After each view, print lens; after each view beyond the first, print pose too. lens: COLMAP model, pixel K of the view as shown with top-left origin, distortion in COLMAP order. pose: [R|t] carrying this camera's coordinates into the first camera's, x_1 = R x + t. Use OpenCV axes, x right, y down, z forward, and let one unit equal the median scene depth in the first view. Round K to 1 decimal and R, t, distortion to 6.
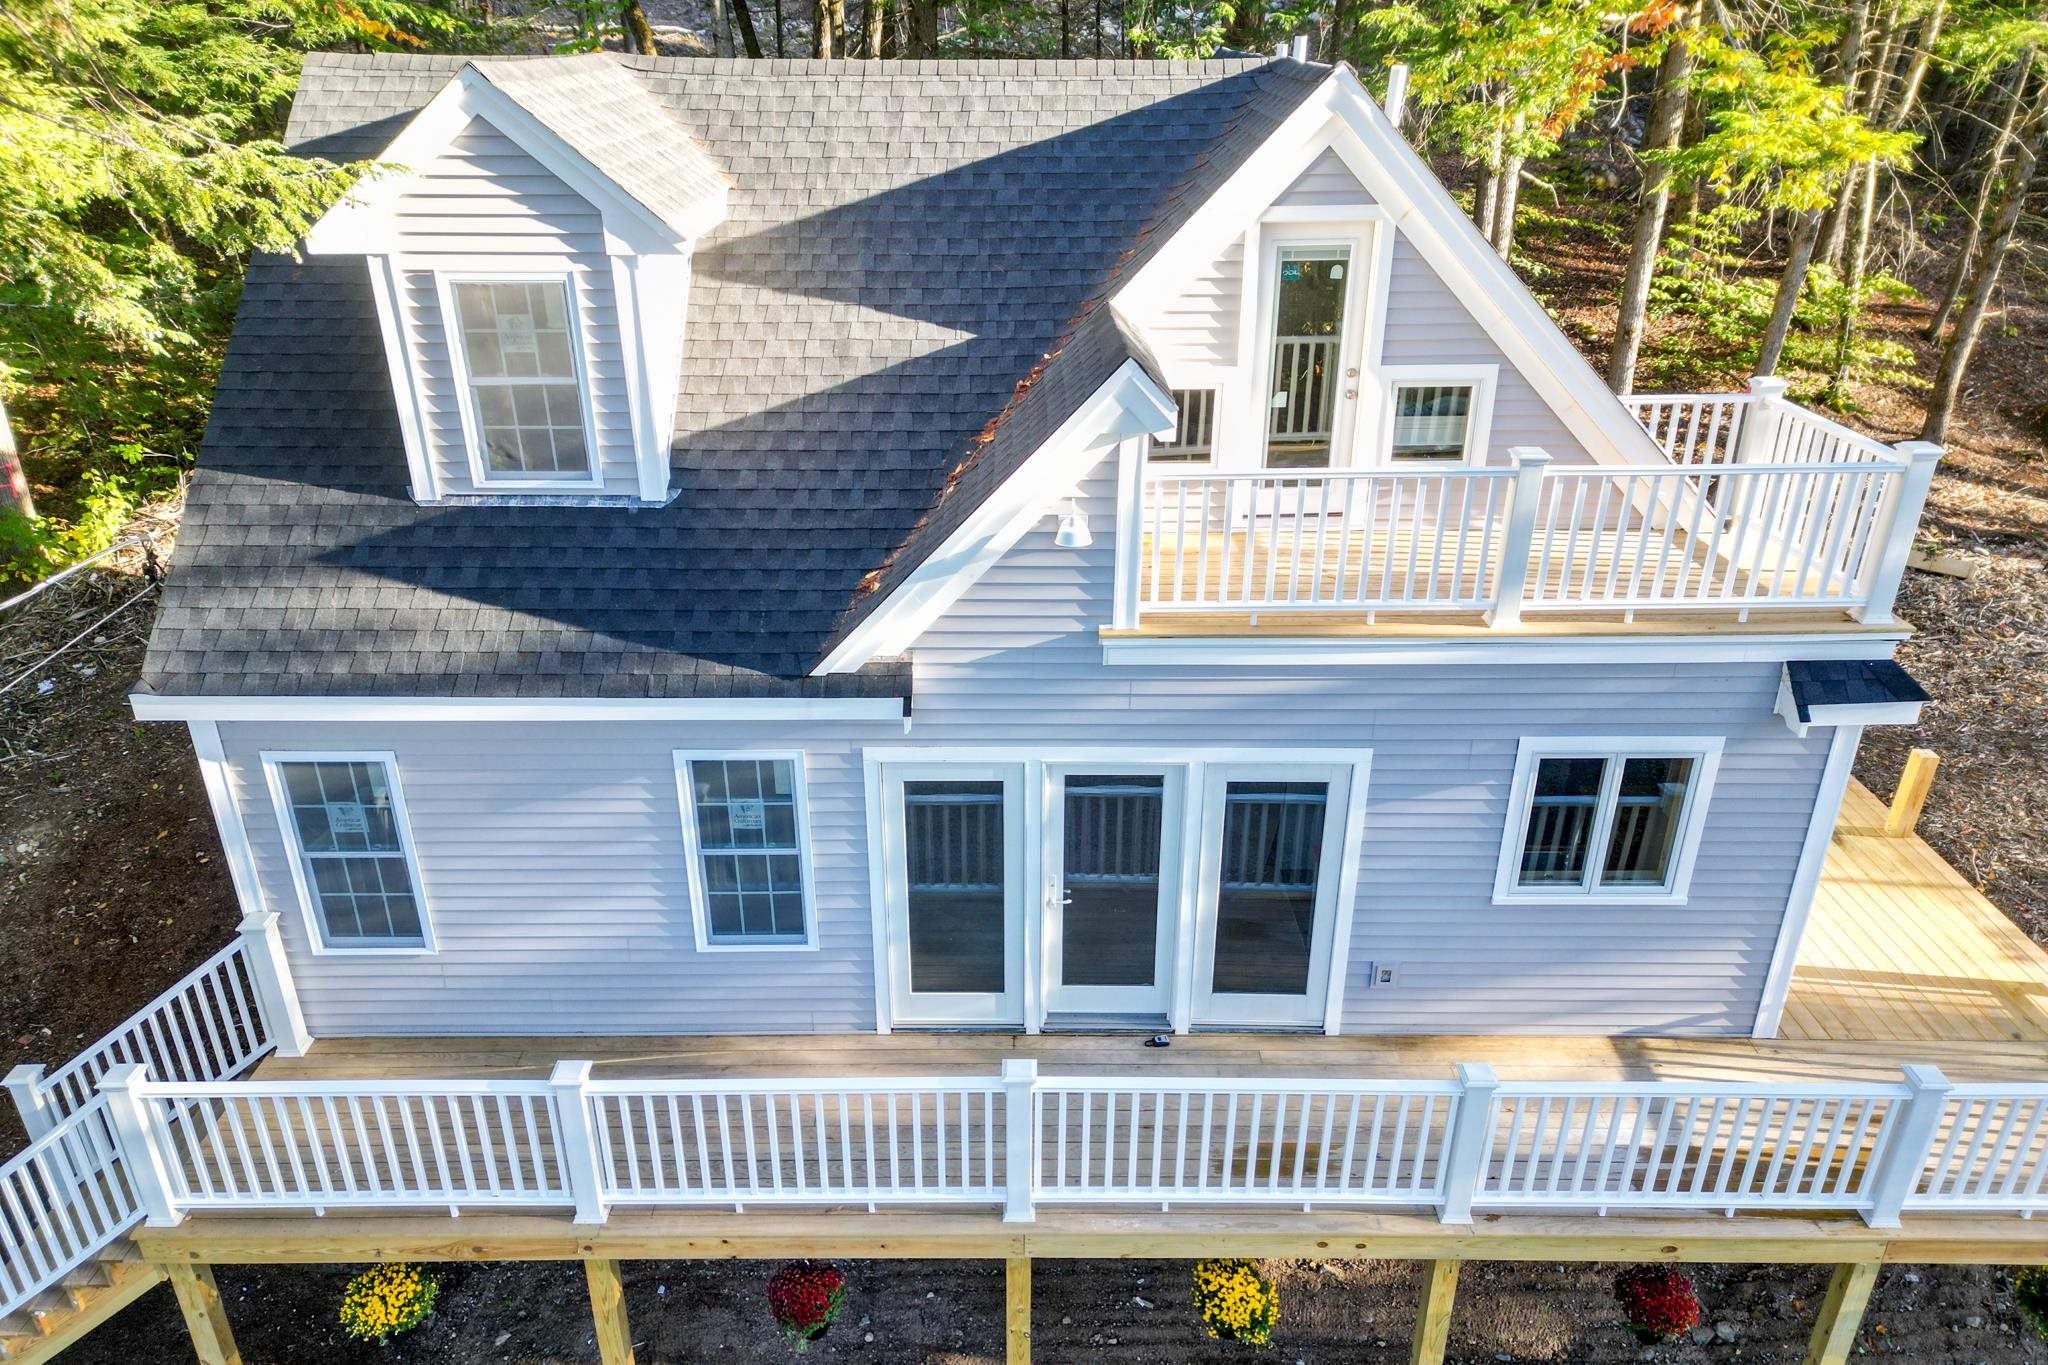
lens RADIAL K [[1415.8, 0, 1060.5], [0, 1415.8, 726.8], [0, 0, 1]] dist [0.079796, -0.085224]
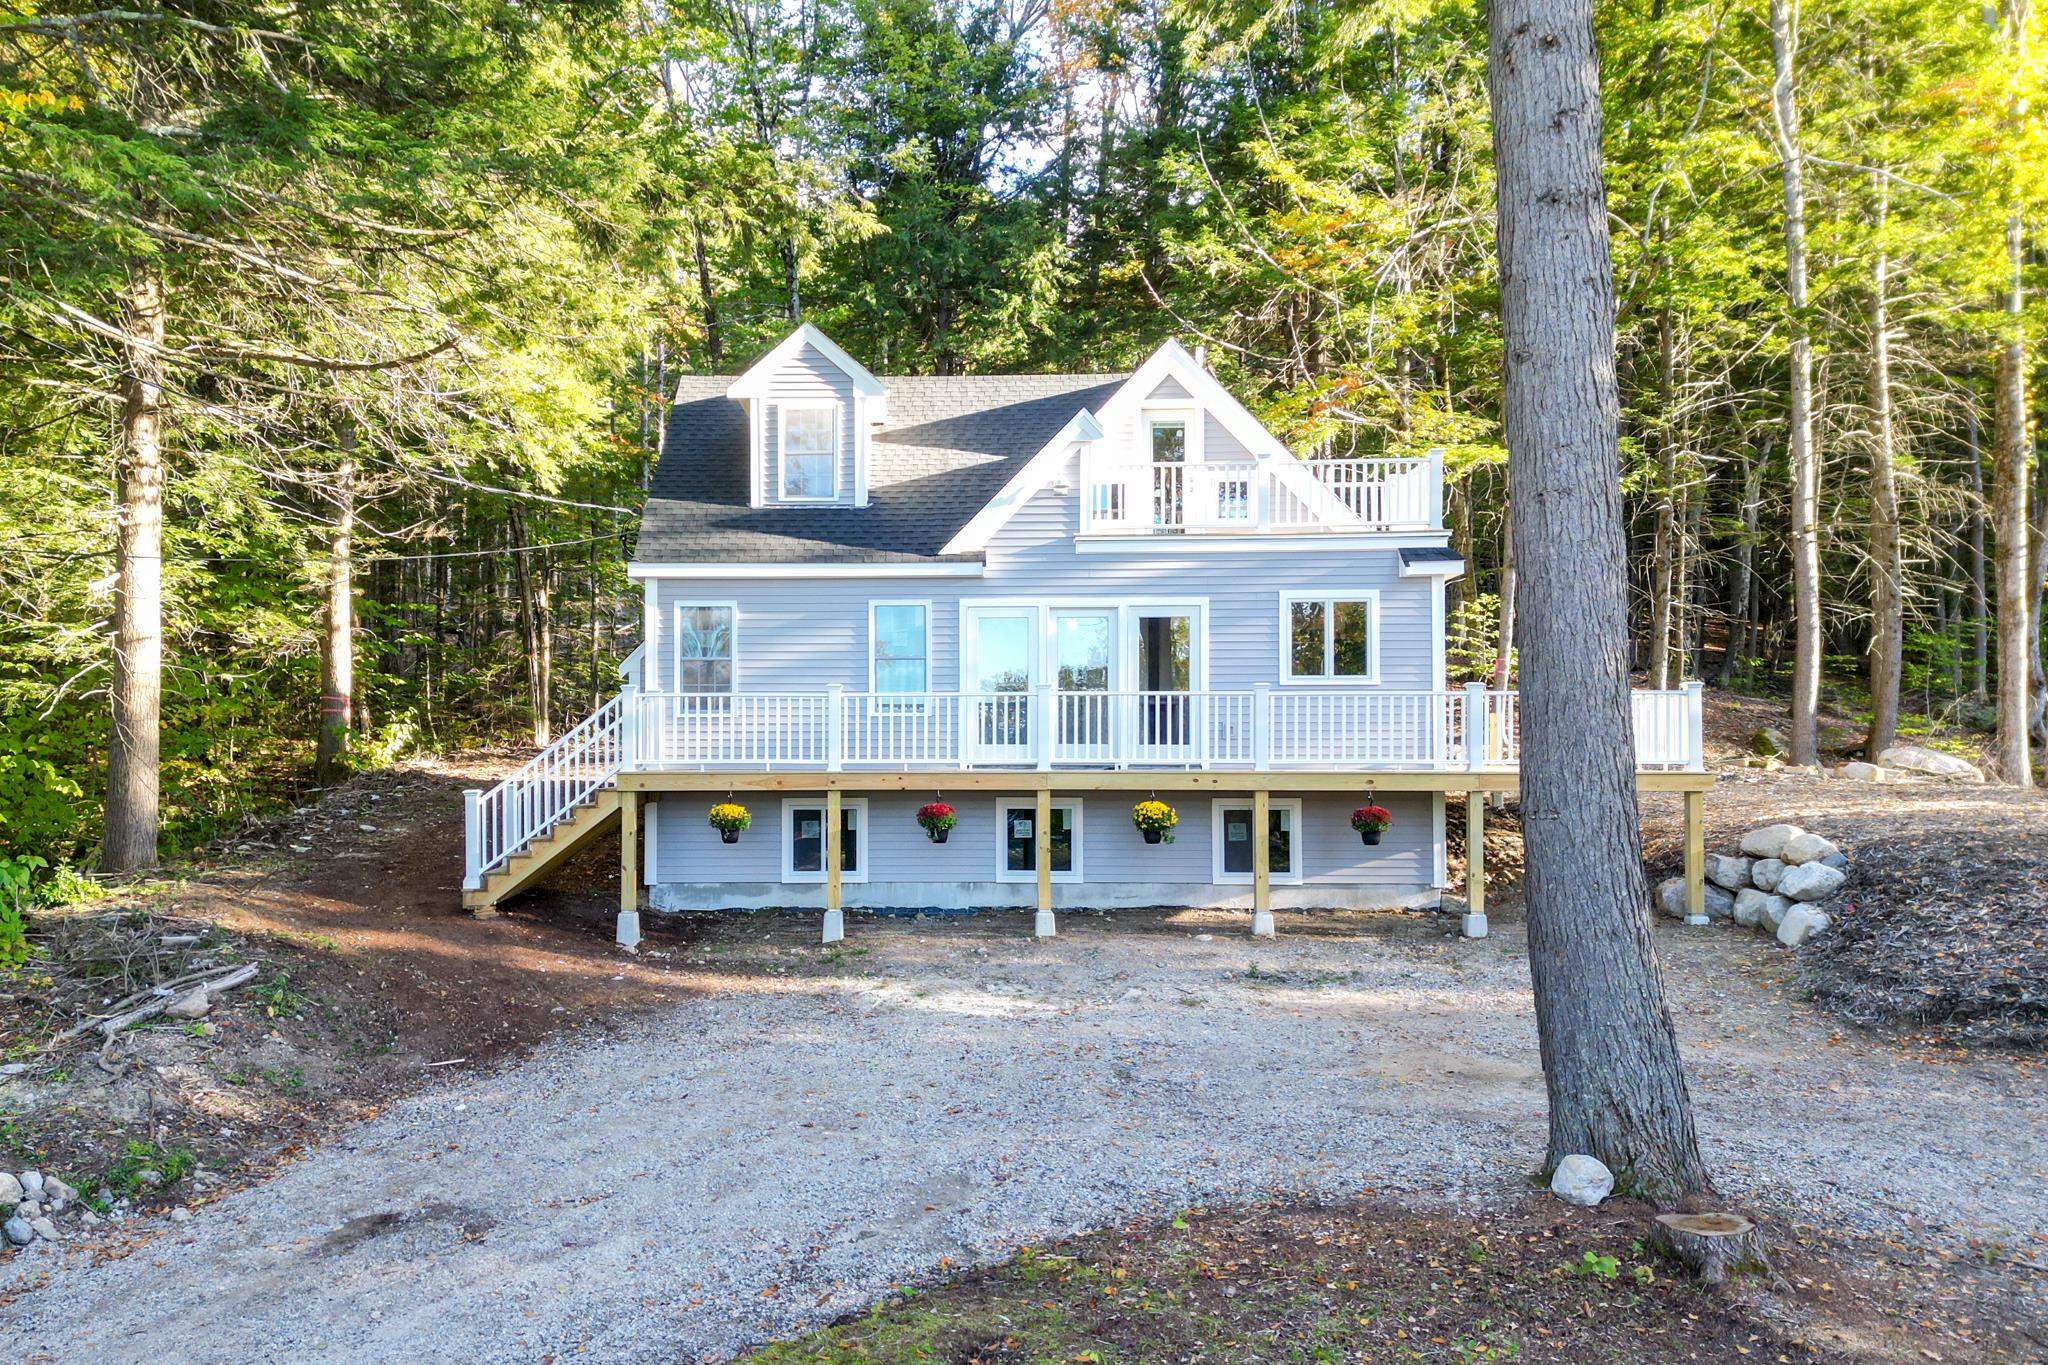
lens RADIAL K [[1446.0, 0, 933.7], [0, 1446.0, 682.9], [0, 0, 1]] dist [0.092747, -0.113170]
pose [[0.999533, -0.001666, -0.030513, -0.111147], [-0.012467, 0.889404, -0.456952, 1.061868], [0.027900, 0.457119, 0.888968, -0.798347]]
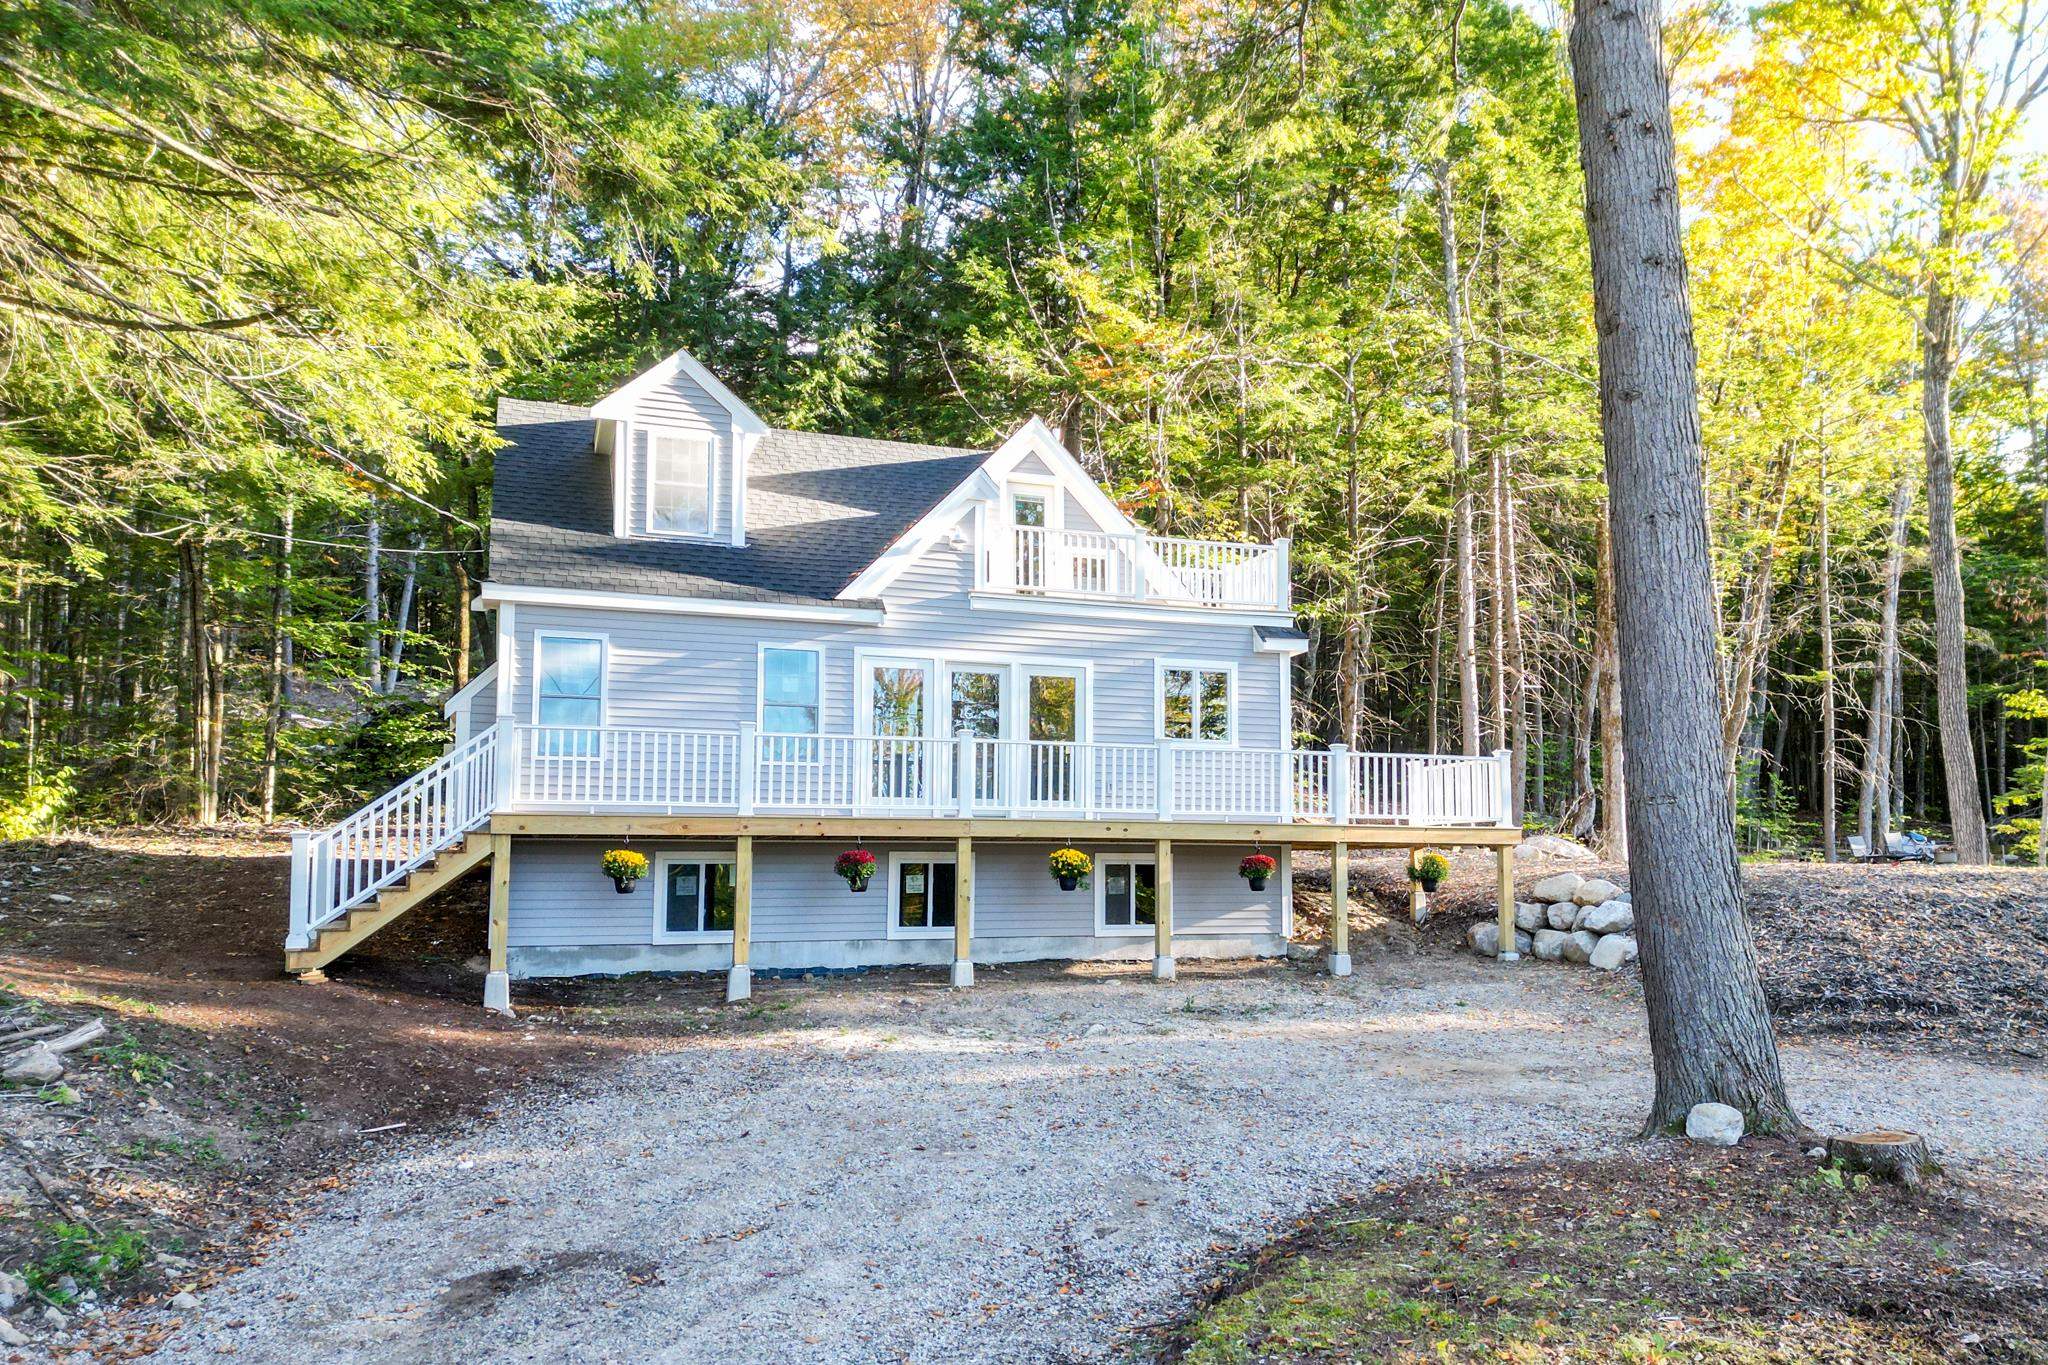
lens RADIAL K [[1415.8, 0, 1060.5], [0, 1415.8, 726.8], [0, 0, 1]] dist [0.079796, -0.085224]
pose [[0.946254, 0.036940, 0.321307, -0.491917], [0.131449, 0.863777, -0.486427, 1.099438], [-0.295506, 0.502519, 0.812497, -0.640617]]
